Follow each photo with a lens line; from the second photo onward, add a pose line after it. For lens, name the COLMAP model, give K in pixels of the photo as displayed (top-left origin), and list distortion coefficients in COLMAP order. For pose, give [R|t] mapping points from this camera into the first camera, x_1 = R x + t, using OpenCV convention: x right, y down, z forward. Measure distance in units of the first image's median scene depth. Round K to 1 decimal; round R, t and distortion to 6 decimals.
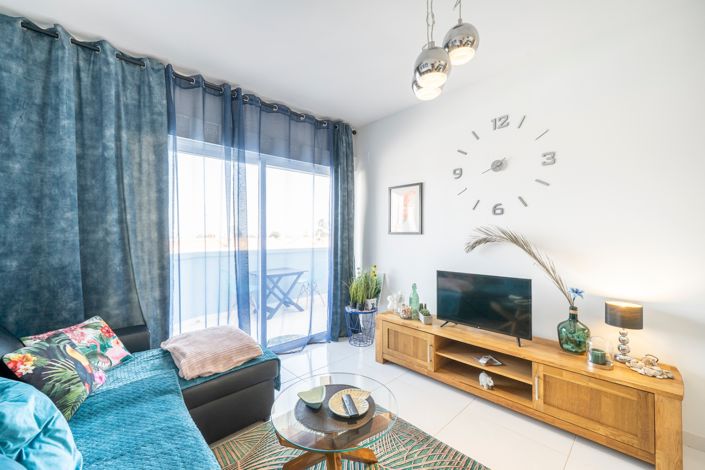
lens RADIAL K [[281.8, 0, 352.0], [0, 281.8, 233.0], [0, 0, 1]] dist [-0.000957, 0.000551]
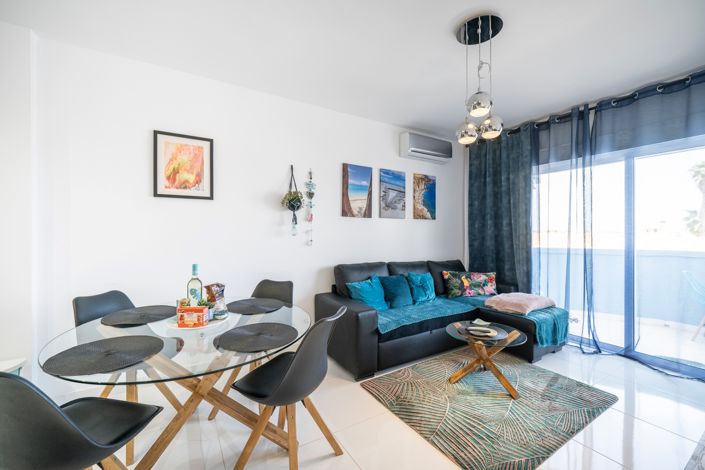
lens RADIAL K [[281.8, 0, 354.6], [0, 281.8, 233.0], [0, 0, 1]] dist [-0.000957, 0.000551]
pose [[-0.199769, 0.010158, -0.979790, 1.118048], [0.003687, 0.999947, 0.009615, -0.005701], [0.979836, -0.001692, -0.199796, 0.372667]]
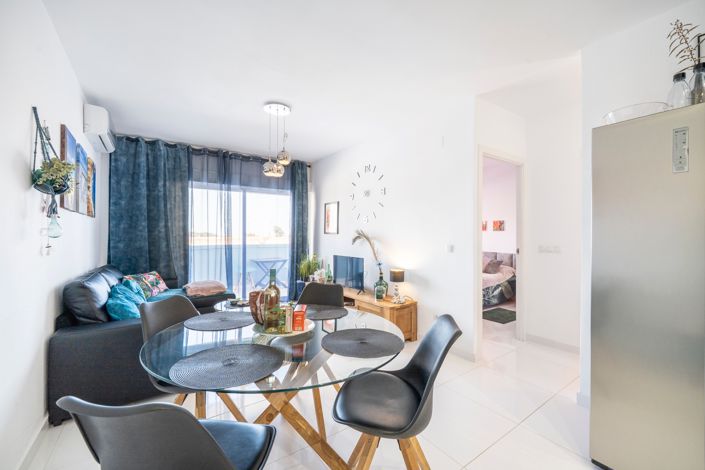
lens RADIAL K [[281.8, 0, 350.8], [0, 281.8, 233.7], [0, 0, 1]] dist [-0.000957, 0.000551]
pose [[0.990429, 0.006199, -0.137881, 0.757260], [-0.005985, 0.999980, 0.001969, -0.000061], [0.137891, -0.001125, 0.990447, -0.802142]]
